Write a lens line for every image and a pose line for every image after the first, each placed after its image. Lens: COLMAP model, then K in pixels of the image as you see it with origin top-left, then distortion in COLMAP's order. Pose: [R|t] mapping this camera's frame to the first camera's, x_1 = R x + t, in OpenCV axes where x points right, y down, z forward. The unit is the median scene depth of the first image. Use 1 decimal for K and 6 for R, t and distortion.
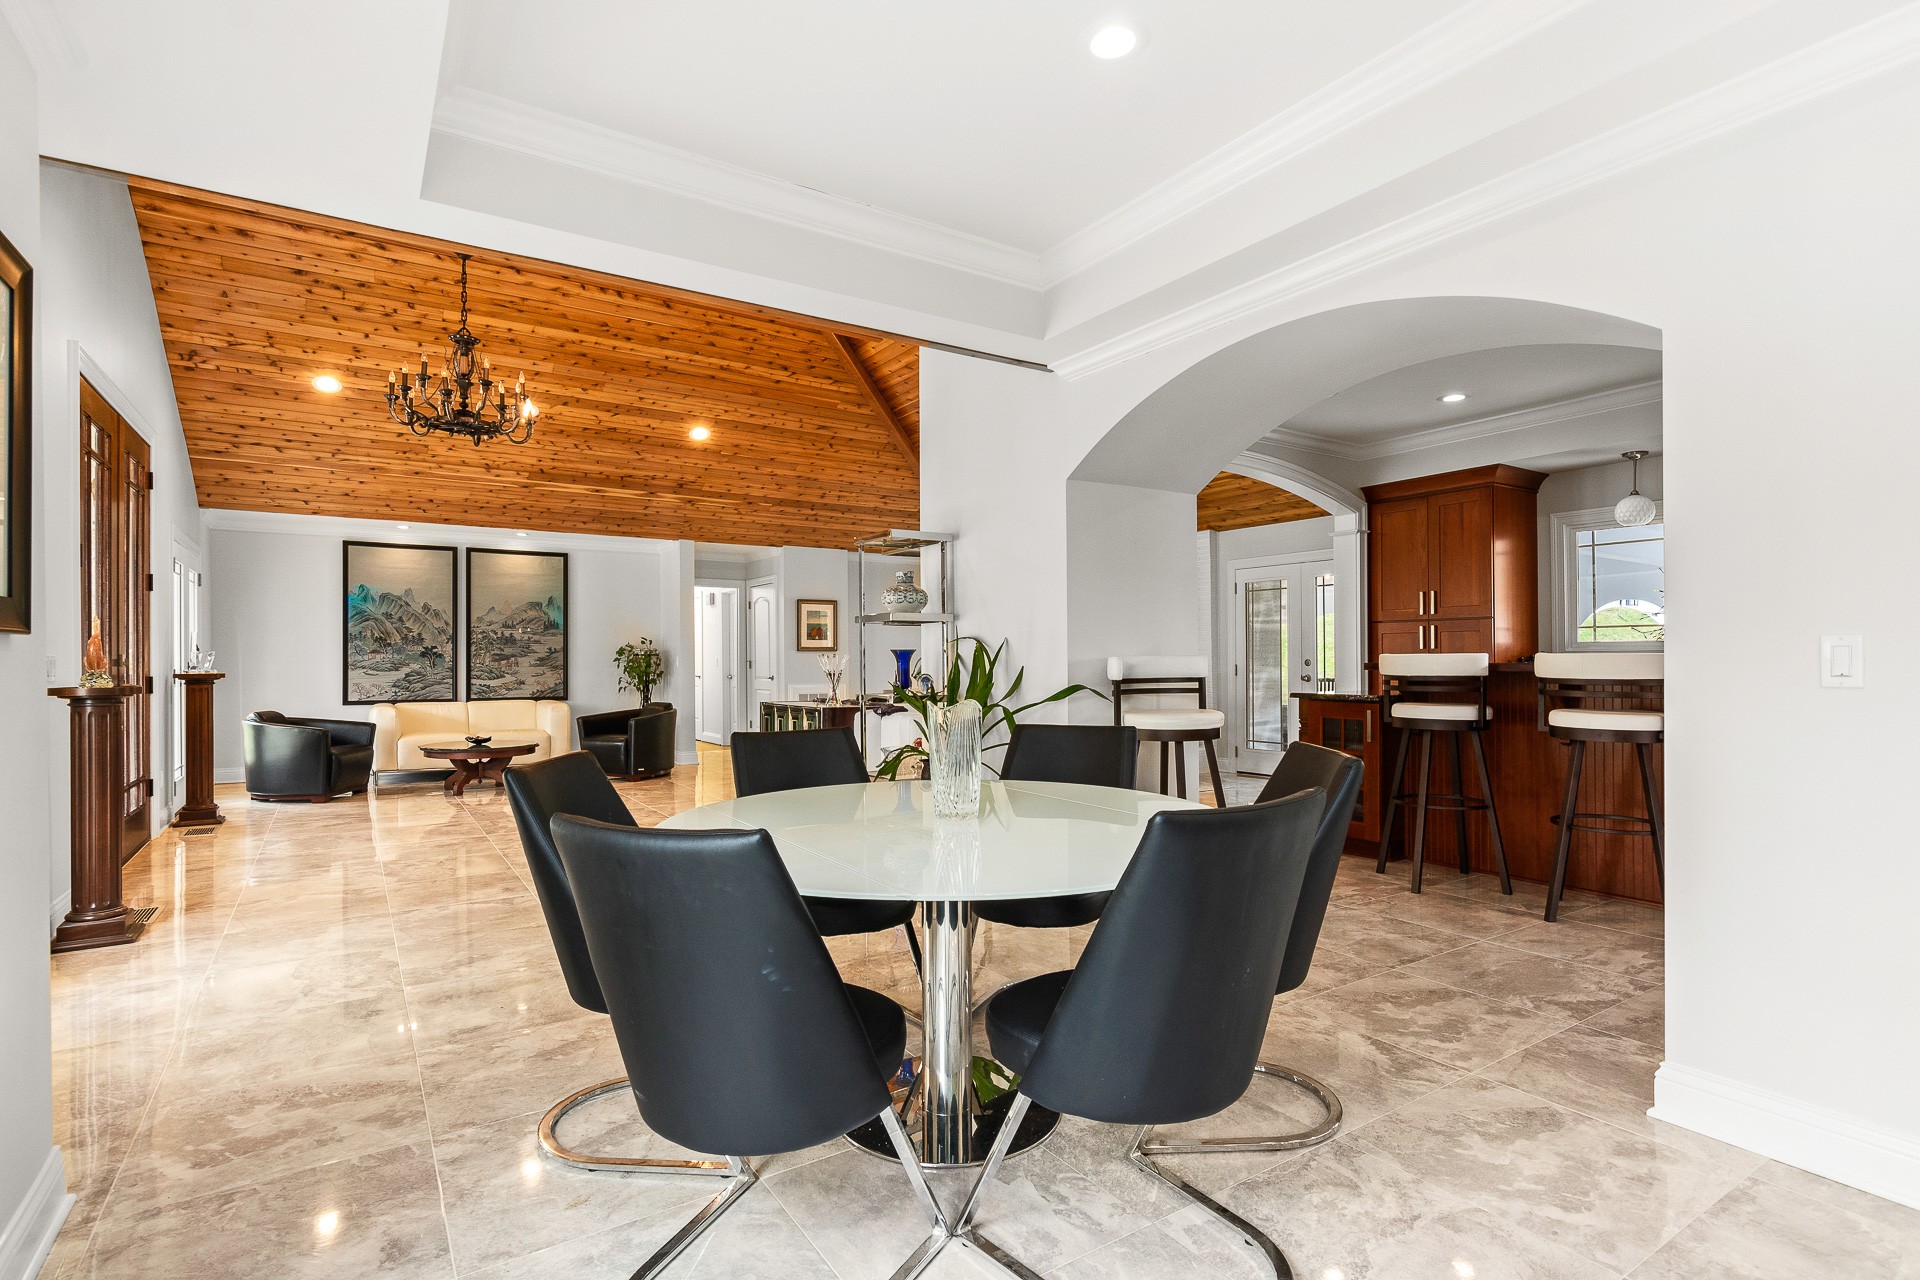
lens RADIAL K [[941.8, 0, 960.3], [0, 941.8, 654.9], [0, 0, 1]] dist [-0.000040, 0.000195]
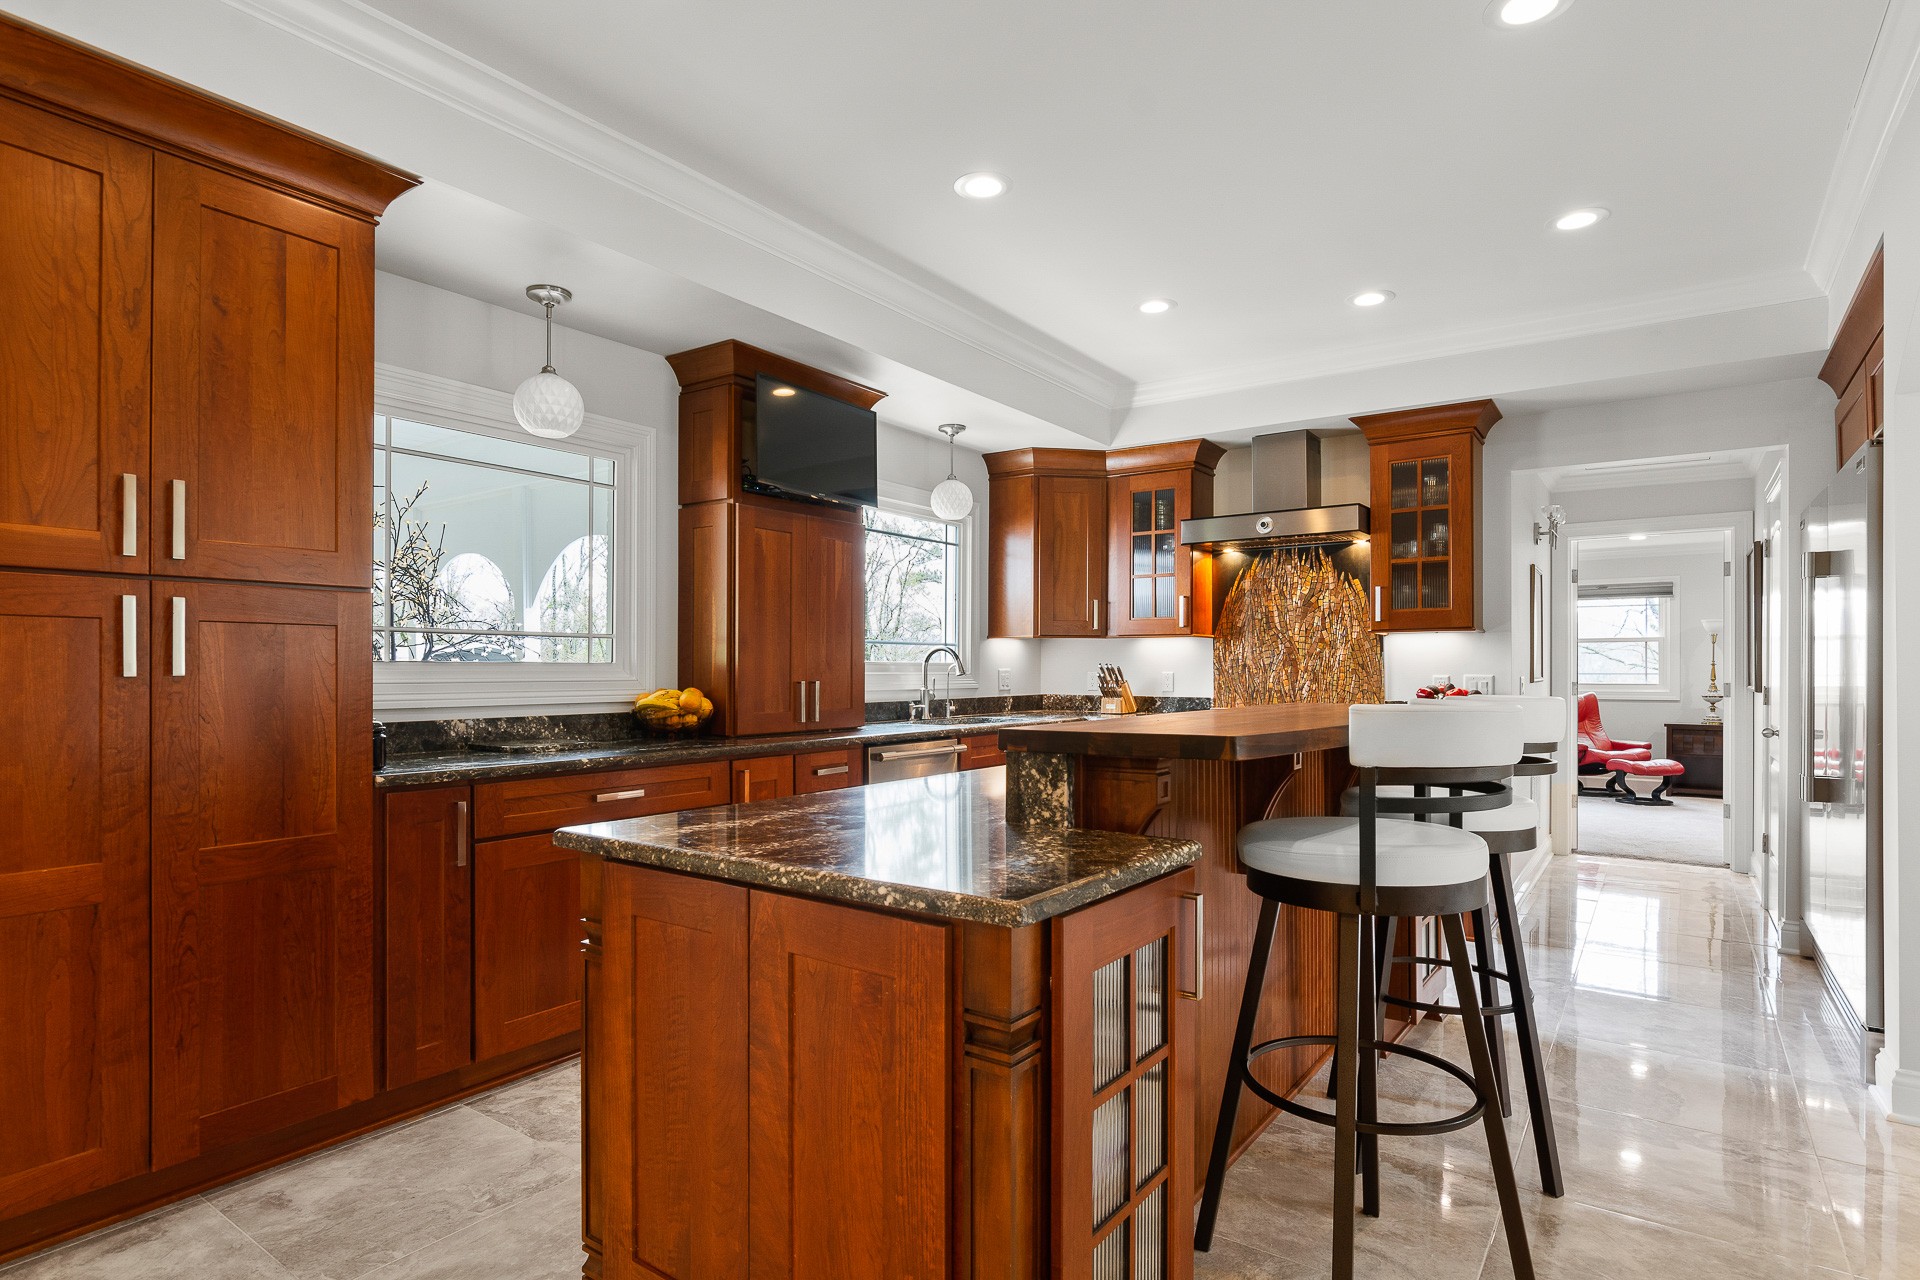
lens RADIAL K [[943.4, 0, 959.9], [0, 943.4, 661.8], [0, 0, 1]] dist [0.001818, 0.000628]
pose [[-0.337012, 0.006312, 0.941479, 0.104023], [-0.003424, 0.999963, -0.007930, -0.007109], [-0.941494, -0.005897, -0.336978, 0.674637]]
